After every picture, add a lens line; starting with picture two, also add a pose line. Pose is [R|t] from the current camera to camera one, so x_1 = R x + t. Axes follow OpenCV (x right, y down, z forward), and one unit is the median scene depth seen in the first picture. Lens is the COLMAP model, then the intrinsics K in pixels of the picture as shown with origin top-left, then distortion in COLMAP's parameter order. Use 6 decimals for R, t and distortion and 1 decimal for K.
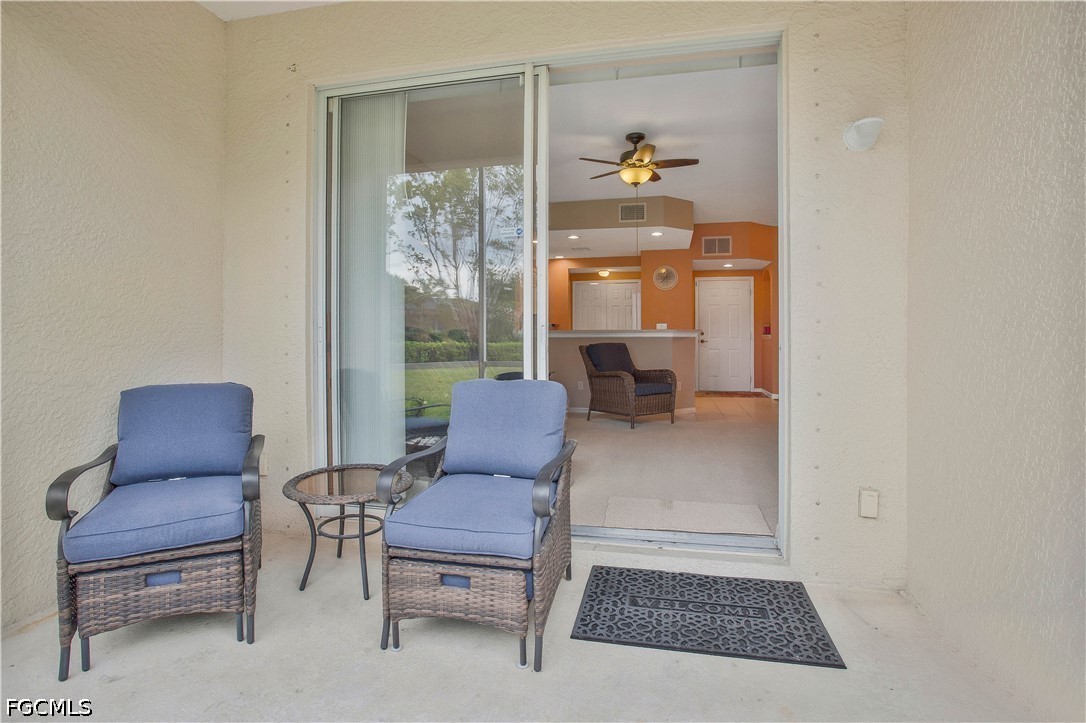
lens RADIAL K [[555.5, 0, 547.3], [0, 555.5, 386.4], [0, 0, 1]] dist [-0.061914, 0.015364]
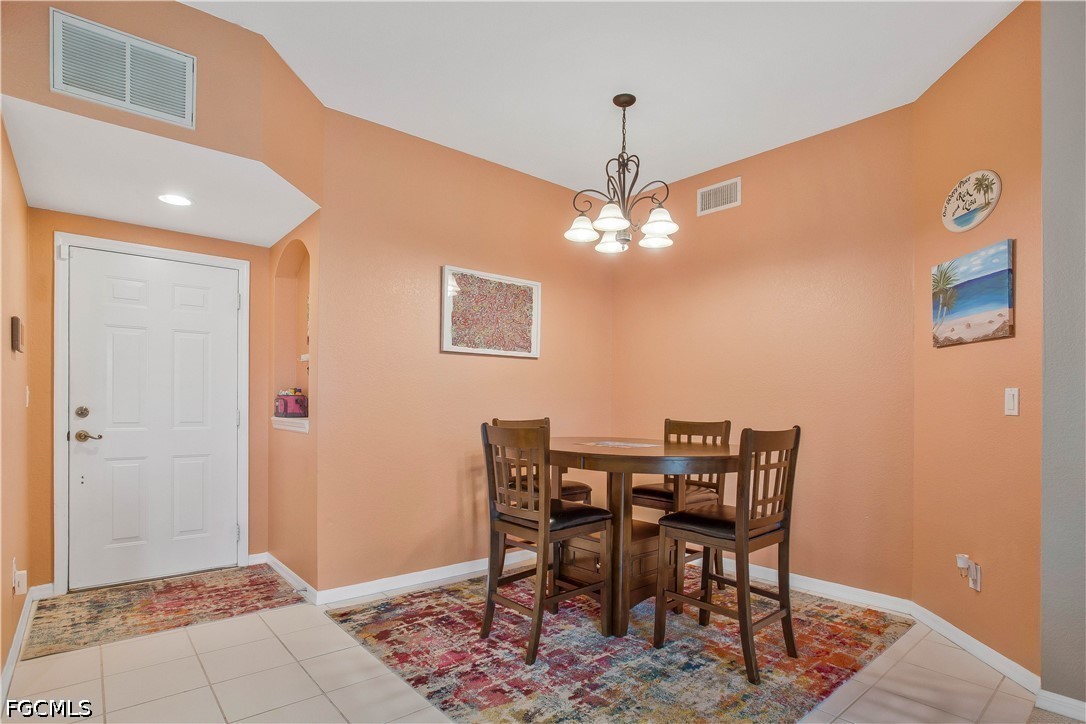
lens RADIAL K [[551.3, 0, 539.4], [0, 551.3, 409.6], [0, 0, 1]] dist [-0.076902, 0.033326]
pose [[0.603519, 0.011121, 0.797271, 0.235588], [0.049237, 0.997475, -0.051185, -0.082741], [-0.795827, 0.070146, 0.601448, 0.730265]]
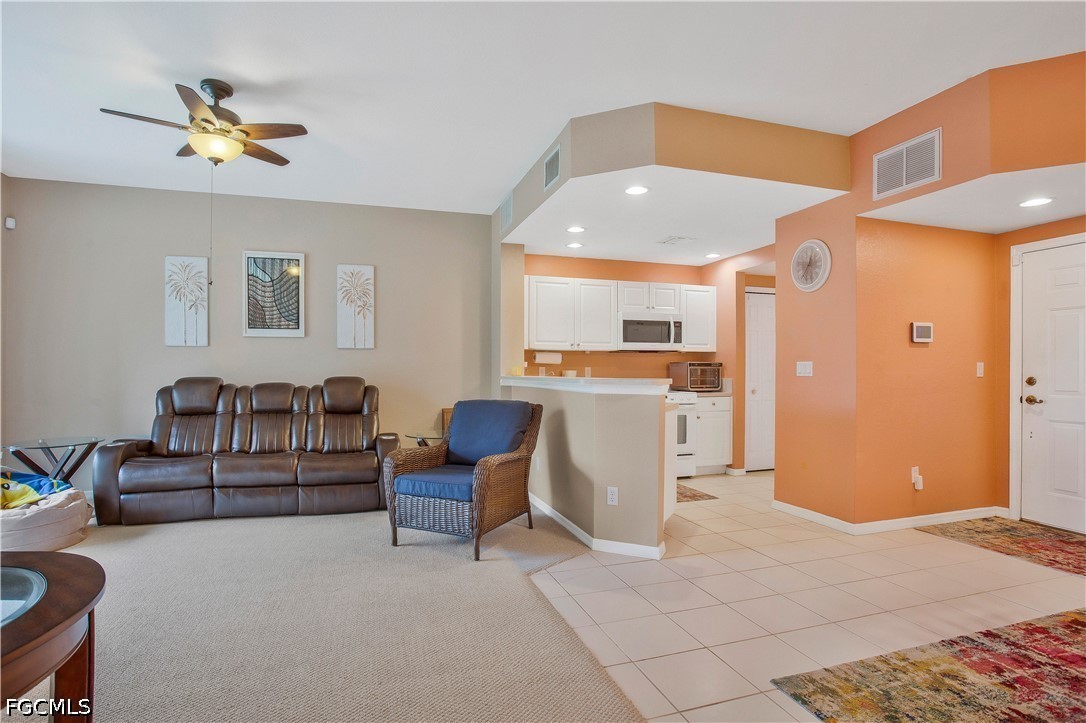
lens RADIAL K [[538.2, 0, 554.2], [0, 538.2, 365.7], [0, 0, 1]] dist [-0.082510, 0.046325]
pose [[0.524329, 0.001572, -0.851514, 0.504587], [-0.075290, 0.996167, -0.044521, -0.076990], [0.848181, 0.087454, 0.522438, 0.609403]]
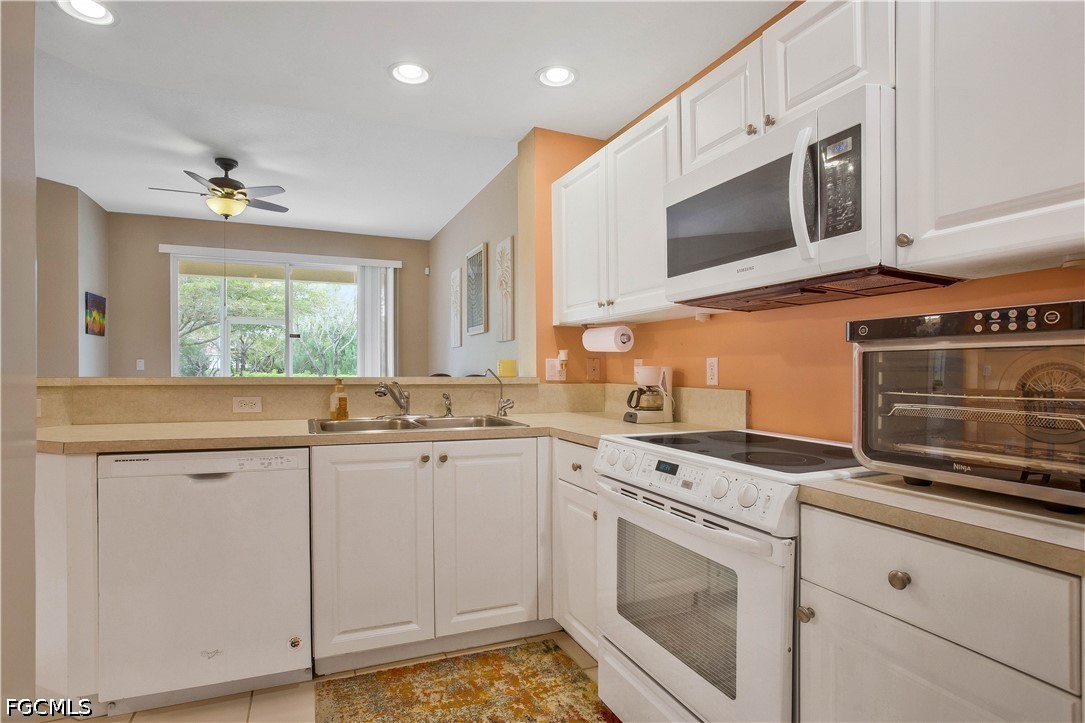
lens RADIAL K [[558.0, 0, 527.7], [0, 558.0, 368.7], [0, 0, 1]] dist [-0.078530, 0.036648]
pose [[-0.813784, 0.004646, -0.581150, 0.155142], [-0.044367, 0.996553, 0.070095, -0.118889], [0.579472, 0.082826, -0.810772, 1.178463]]
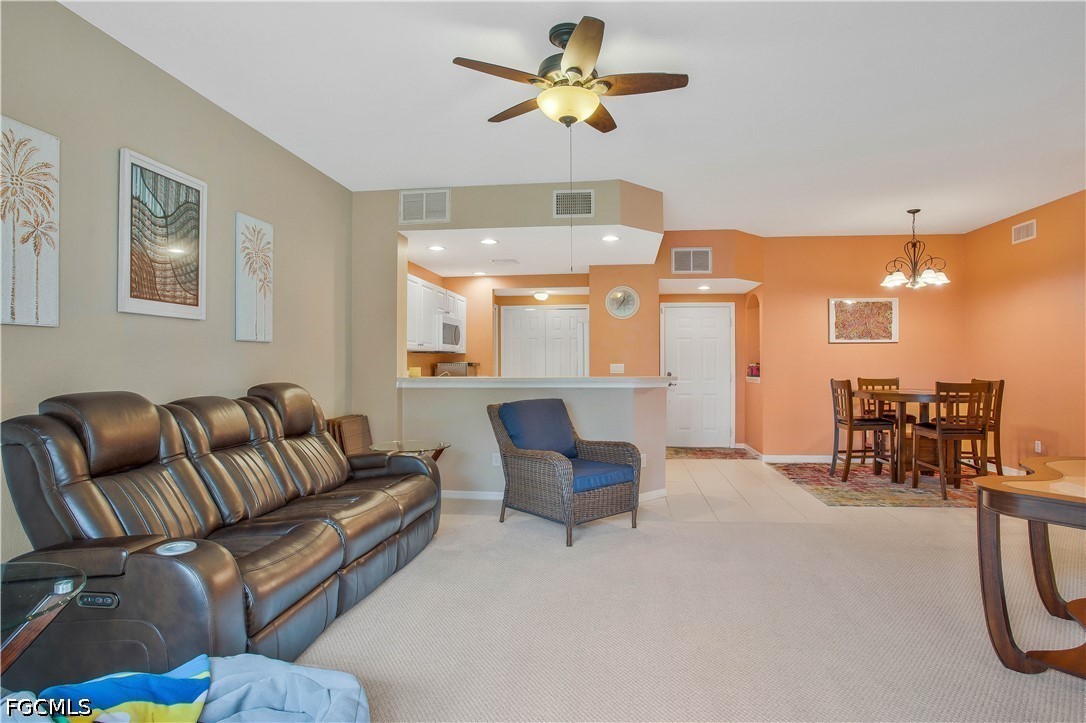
lens RADIAL K [[543.0, 0, 538.4], [0, 543.0, 365.0], [0, 0, 1]] dist [-0.000209, 0.000756]
pose [[0.998314, 0.009260, 0.057292, 0.062136], [-0.004456, 0.996504, -0.083423, -0.053135], [-0.057865, 0.083027, 0.994866, 0.297578]]
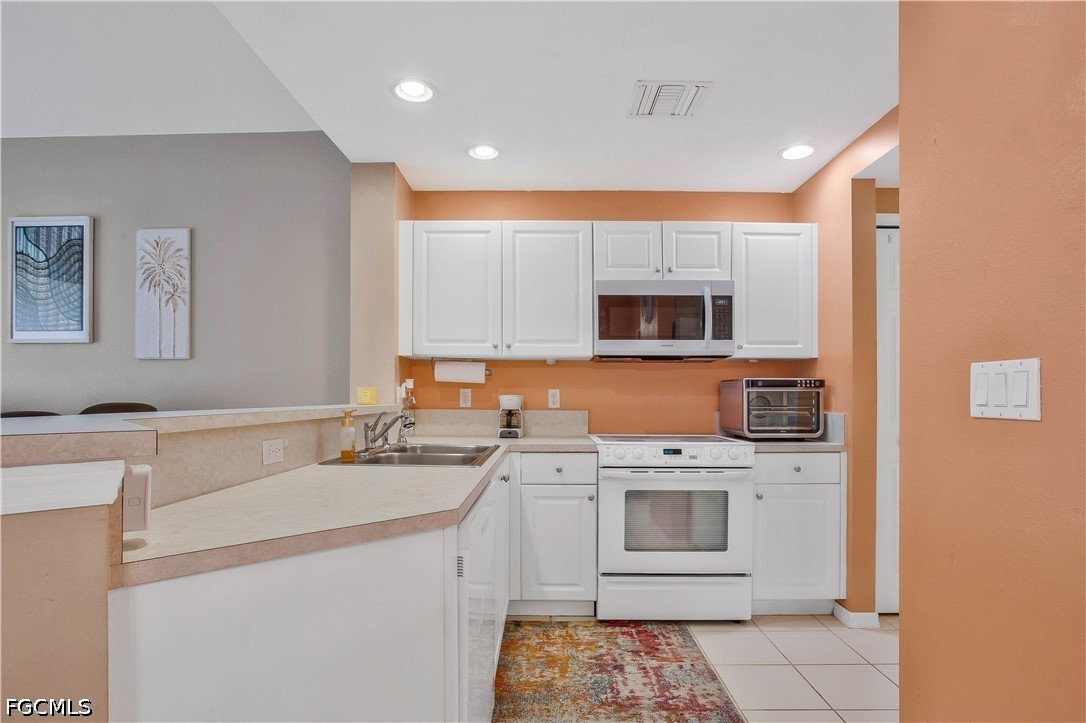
lens RADIAL K [[555.5, 0, 547.3], [0, 555.5, 386.4], [0, 0, 1]] dist [-0.061914, 0.015364]
pose [[0.221554, -0.008097, -0.975114, 0.313291], [-0.086942, 0.995819, -0.028023, -0.100206], [0.971265, 0.090987, 0.219924, 0.922944]]
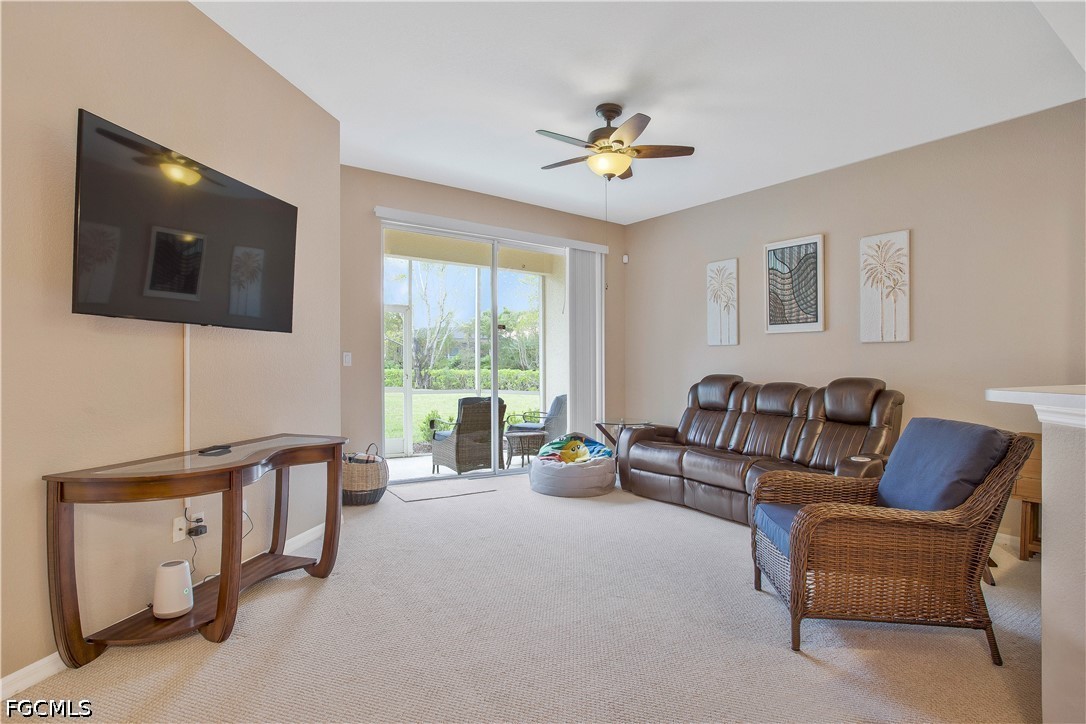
lens RADIAL K [[558.5, 0, 528.2], [0, 558.5, 369.3], [0, 0, 1]] dist [-0.078530, 0.036648]
pose [[-0.688774, 0.003852, -0.724966, 0.432291], [-0.068452, 0.995173, 0.070323, -0.094980], [0.721738, 0.098062, -0.685185, 0.838773]]
